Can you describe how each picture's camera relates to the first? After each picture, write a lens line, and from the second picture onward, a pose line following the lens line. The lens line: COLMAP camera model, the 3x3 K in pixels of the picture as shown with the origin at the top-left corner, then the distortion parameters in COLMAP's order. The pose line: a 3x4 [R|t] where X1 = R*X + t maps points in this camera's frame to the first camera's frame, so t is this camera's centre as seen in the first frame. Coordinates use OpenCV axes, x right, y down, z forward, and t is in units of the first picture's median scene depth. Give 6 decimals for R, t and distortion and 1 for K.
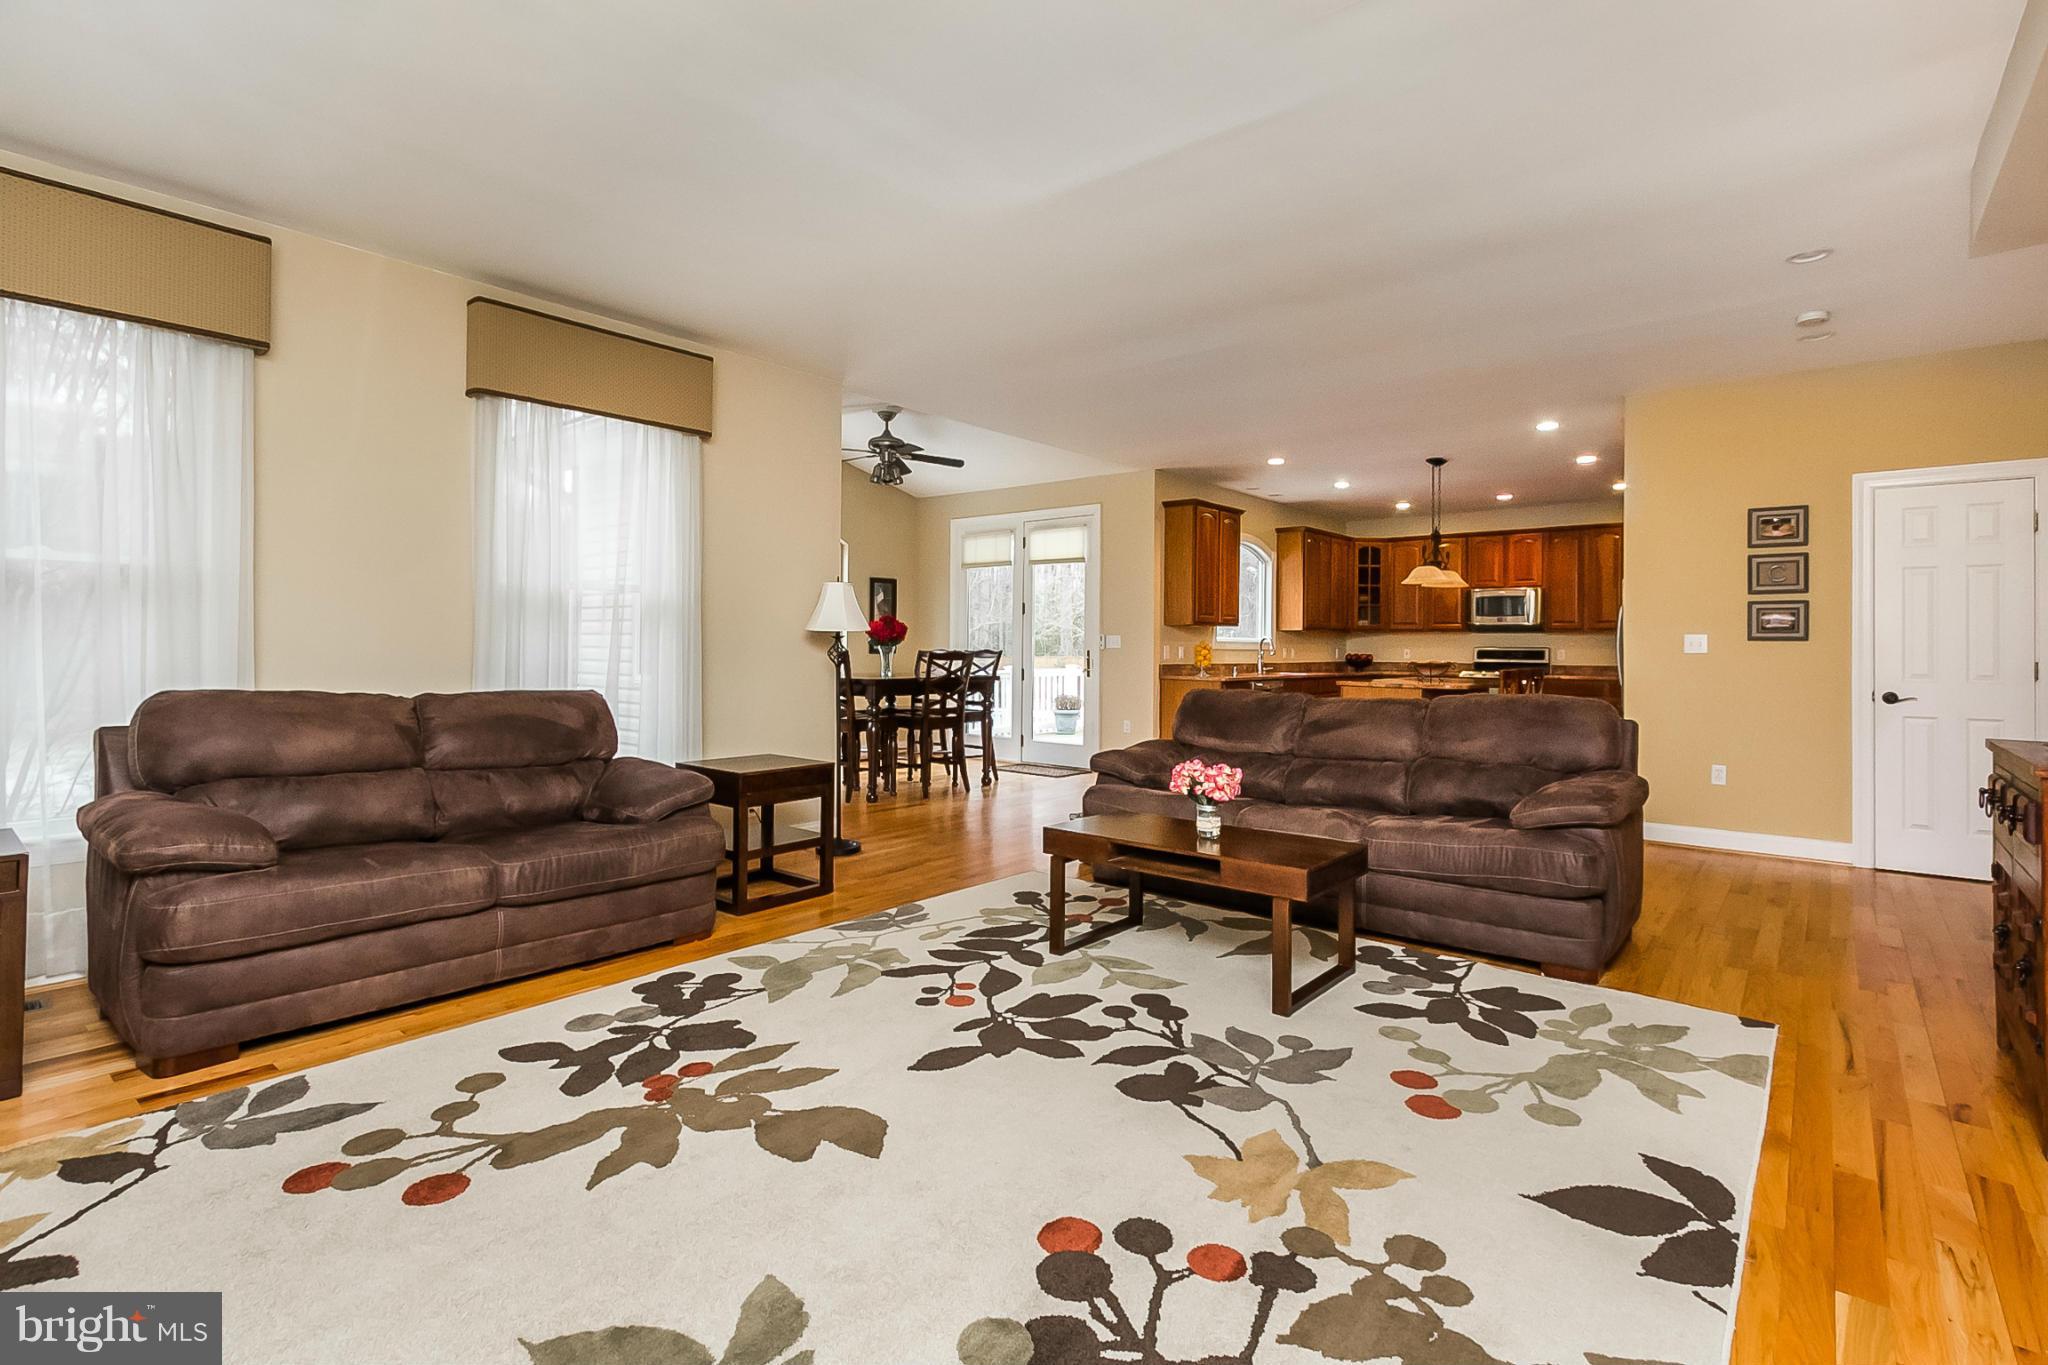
lens RADIAL K [[953.3, 0, 1058.8], [0, 953.3, 649.1], [0, 0, 1]] dist [0.001975, 0.000236]
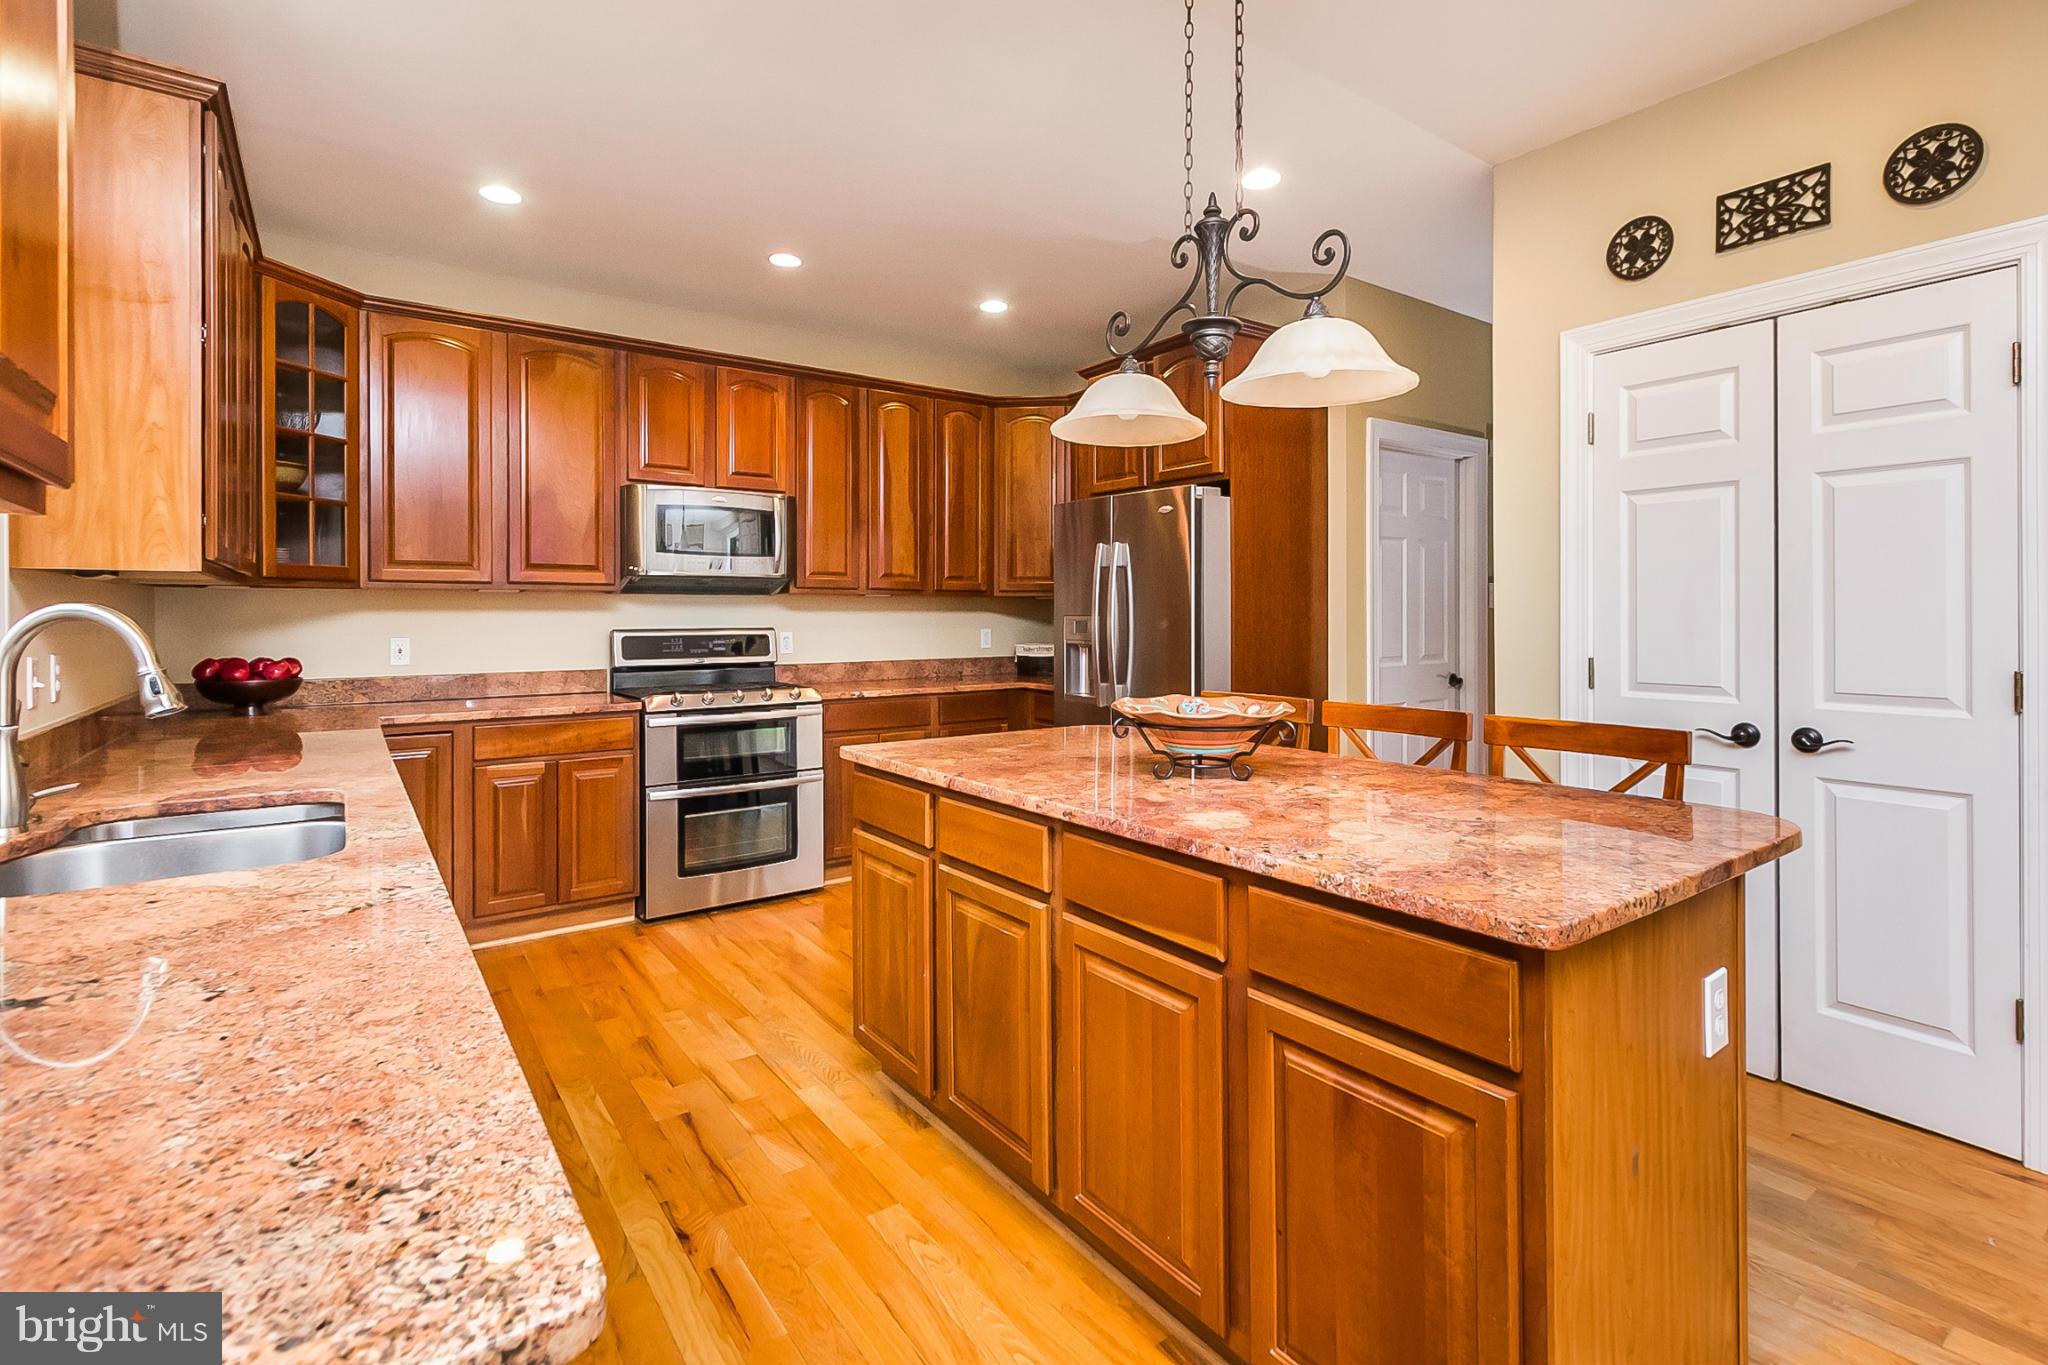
lens RADIAL K [[913.8, 0, 969.0], [0, 913.8, 617.5], [0, 0, 1]] dist [0.000480, 0.000066]
pose [[0.287185, -0.005733, 0.957858, 0.112903], [0.004655, 0.999979, 0.004589, -0.007867], [-0.957864, 0.003141, 0.287205, 0.754473]]
